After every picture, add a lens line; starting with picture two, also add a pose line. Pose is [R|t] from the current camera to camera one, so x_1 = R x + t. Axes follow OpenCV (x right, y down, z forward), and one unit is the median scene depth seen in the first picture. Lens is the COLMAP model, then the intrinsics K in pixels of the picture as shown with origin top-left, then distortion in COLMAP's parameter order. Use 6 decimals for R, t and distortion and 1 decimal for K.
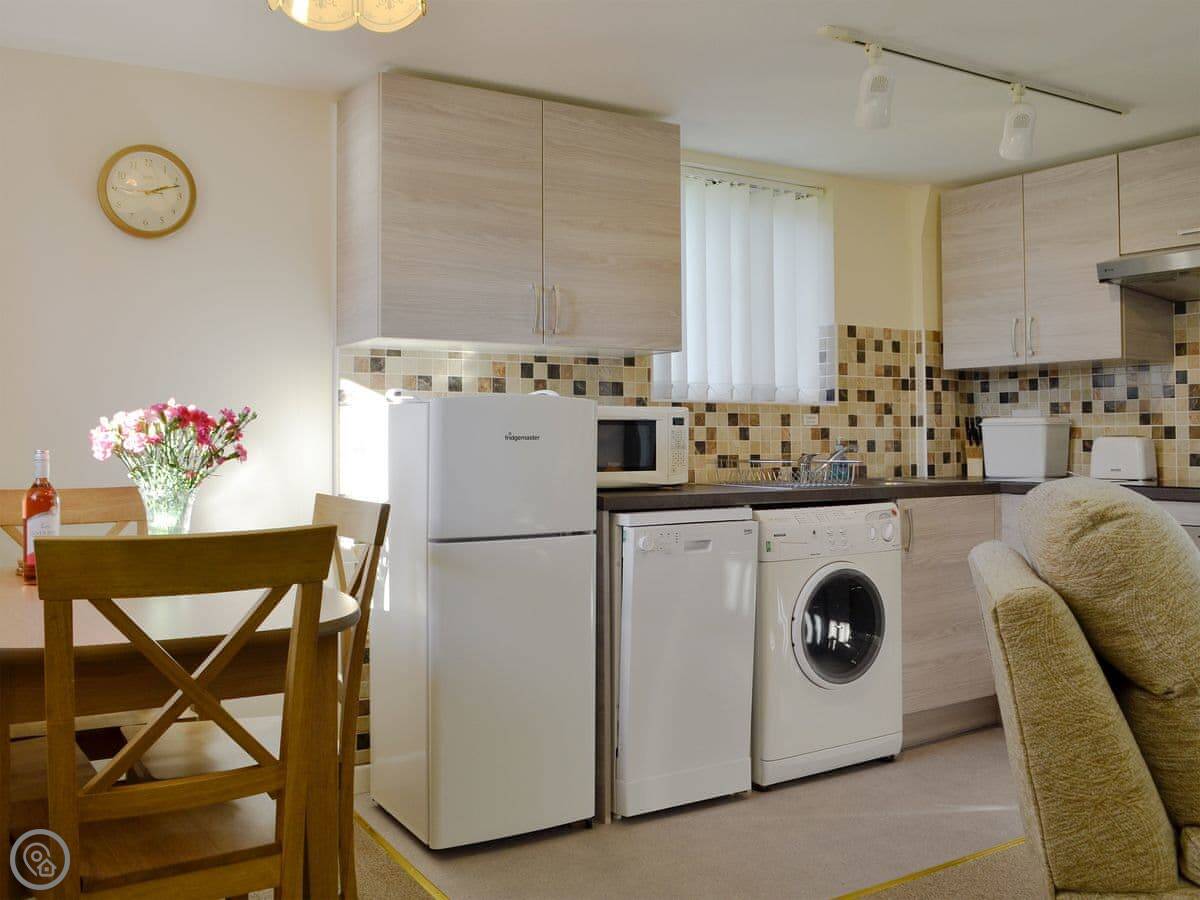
lens RADIAL K [[1098.1, 0, 600.0], [0, 1098.1, 450.0], [0, 0, 1]] dist [-0.090978, 0.006774]
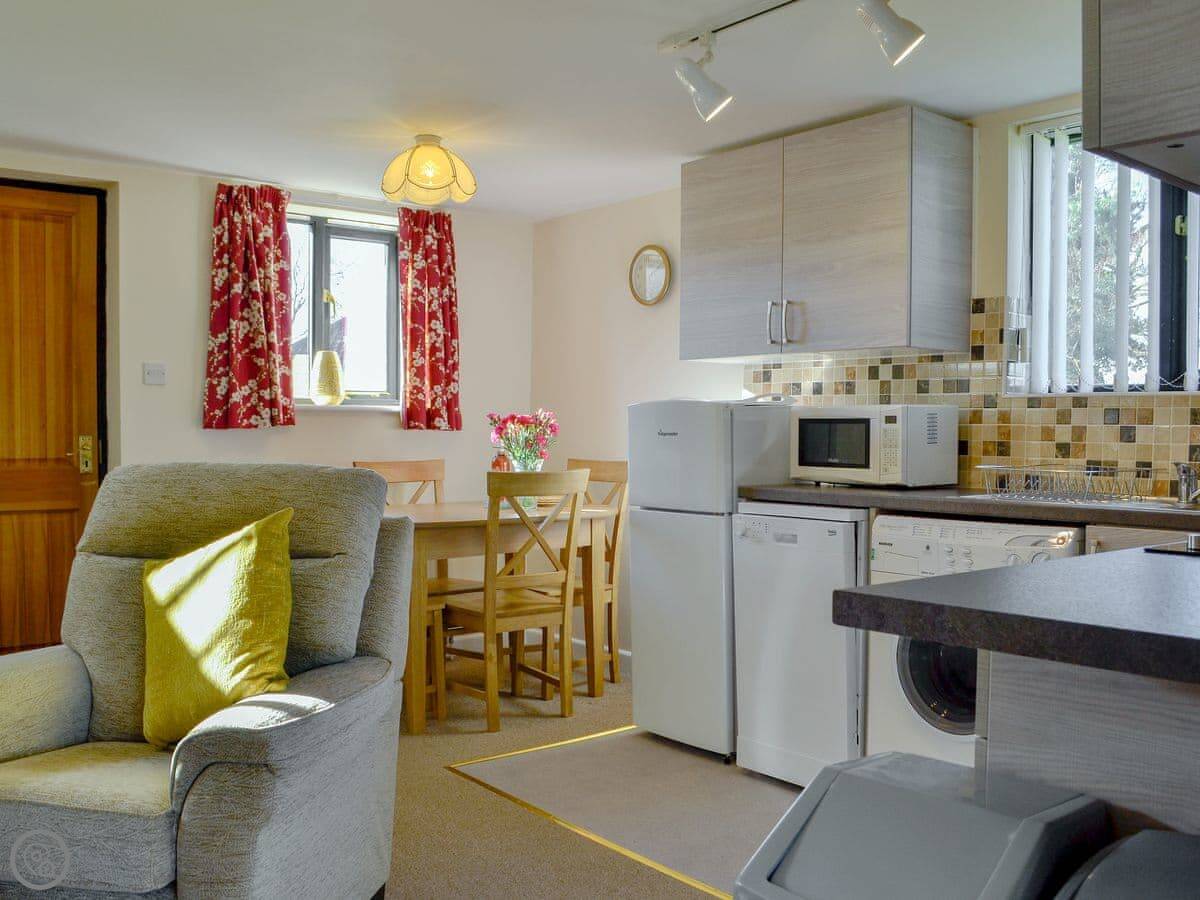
lens RADIAL K [[1098.1, 0, 600.0], [0, 1098.1, 450.0], [0, 0, 1]] dist [-0.090978, 0.006774]
pose [[0.127806, 0.022910, -0.991535, 0.818812], [-0.019632, 0.999596, 0.020566, -0.011592], [0.991605, 0.016838, 0.128204, 0.511335]]
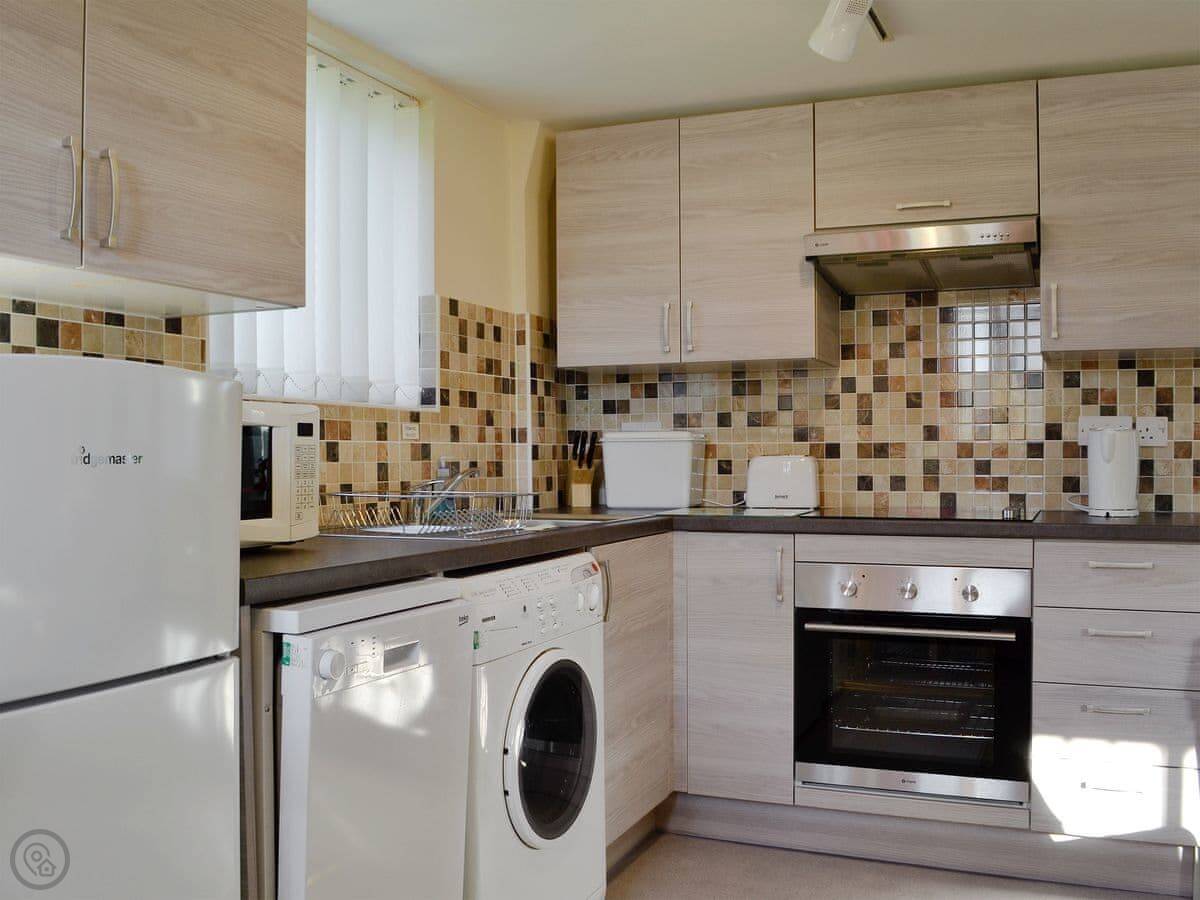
lens RADIAL K [[1129.5, 0, 617.8], [0, 1129.5, 470.3], [0, 0, 1]] dist [-0.078287, 0.008431]
pose [[0.815549, -0.007817, 0.578635, -0.109611], [0.007788, 0.999966, 0.002532, -0.004273], [-0.578635, 0.002441, 0.815583, 0.355488]]
